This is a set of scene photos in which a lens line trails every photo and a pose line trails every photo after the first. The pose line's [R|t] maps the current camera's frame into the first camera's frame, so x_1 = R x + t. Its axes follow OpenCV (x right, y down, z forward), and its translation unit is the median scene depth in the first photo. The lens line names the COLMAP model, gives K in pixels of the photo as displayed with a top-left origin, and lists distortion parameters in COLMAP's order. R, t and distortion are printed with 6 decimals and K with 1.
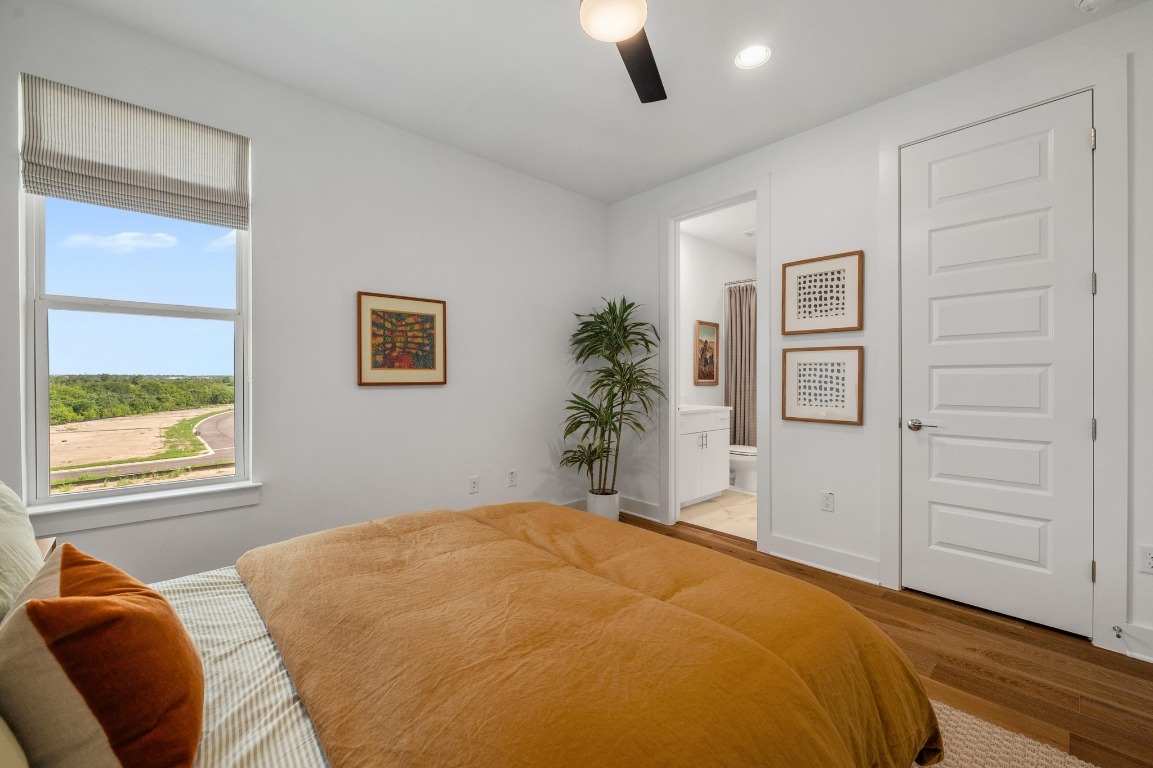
lens RADIAL K [[461.1, 0, 568.9], [0, 461.1, 384.6], [0, 0, 1]] dist [0.001826, 0.000404]
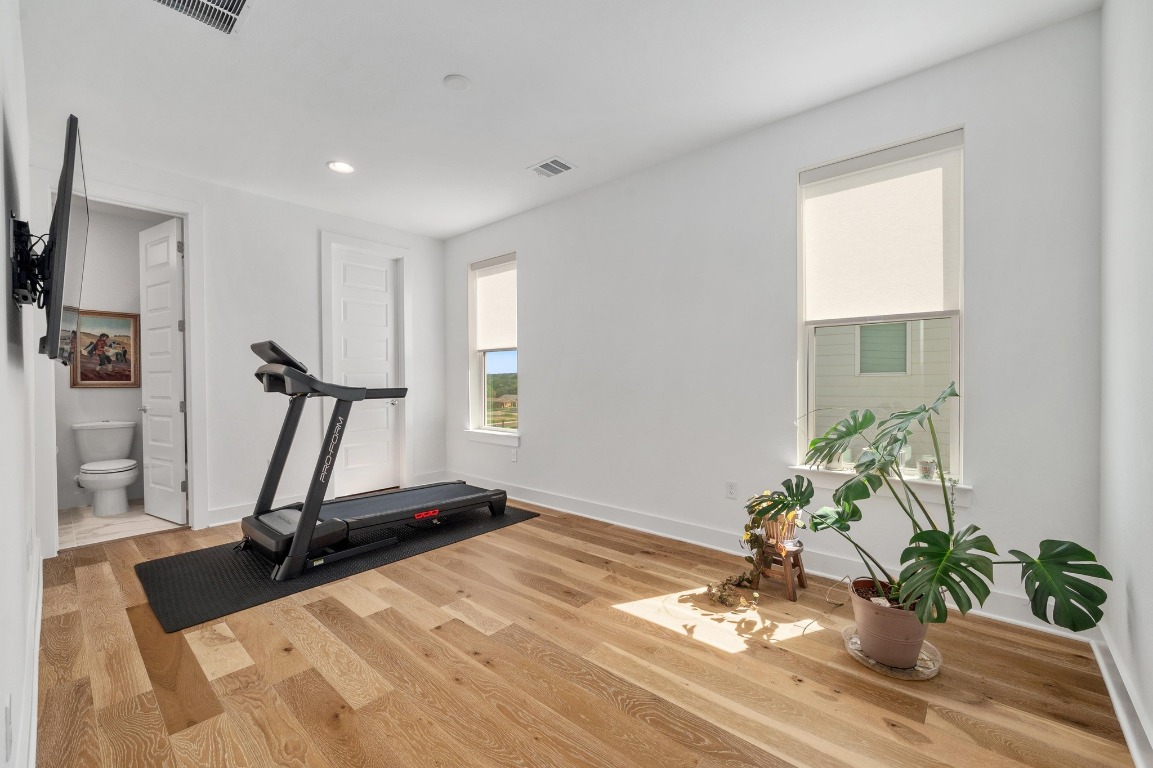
lens RADIAL K [[461.1, 0, 574.8], [0, 461.1, 382.7], [0, 0, 1]] dist [0.001826, 0.000404]
pose [[0.992281, -0.002585, 0.123987, 1.033926], [0.002842, 0.999994, -0.001898, -0.003737], [-0.123981, 0.002236, 0.992282, 0.068930]]
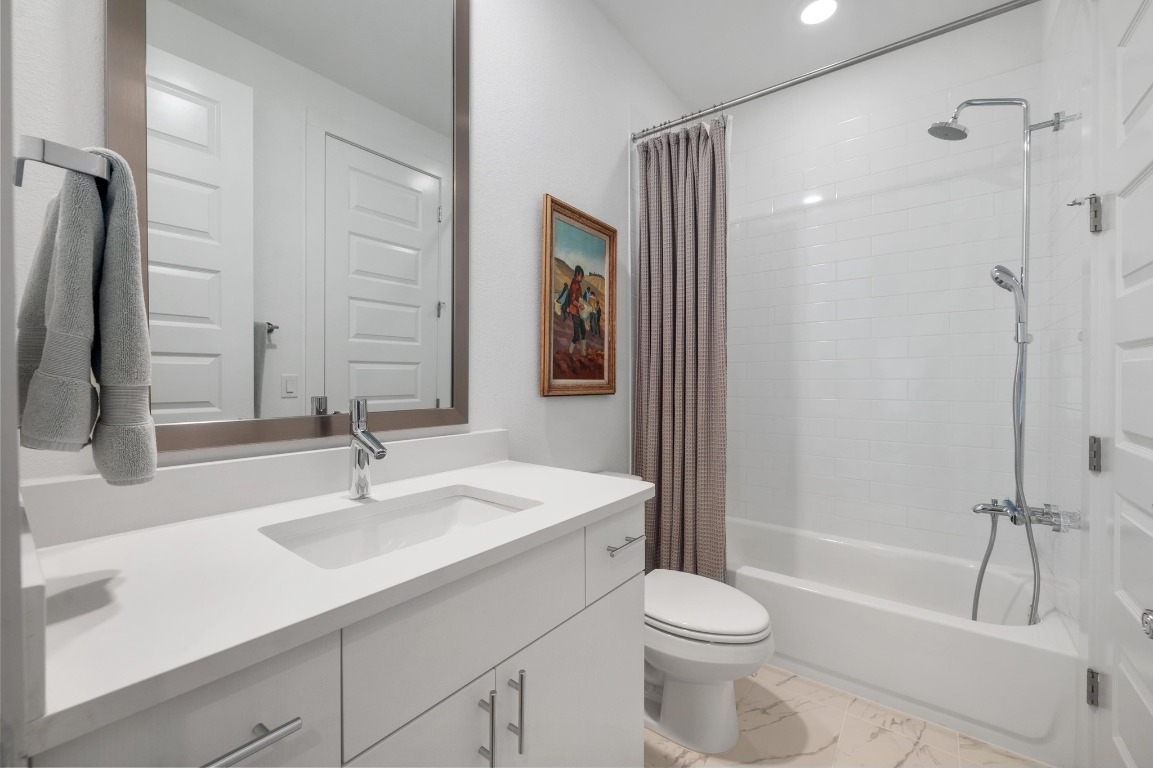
lens RADIAL K [[461.1, 0, 579.4], [0, 461.1, 379.8], [0, 0, 1]] dist [0.001826, 0.000404]
pose [[0.981853, 0.001436, 0.189640, 0.231381], [-0.001029, 0.999997, -0.002245, -0.009552], [-0.189642, 0.002009, 0.981851, 0.656893]]
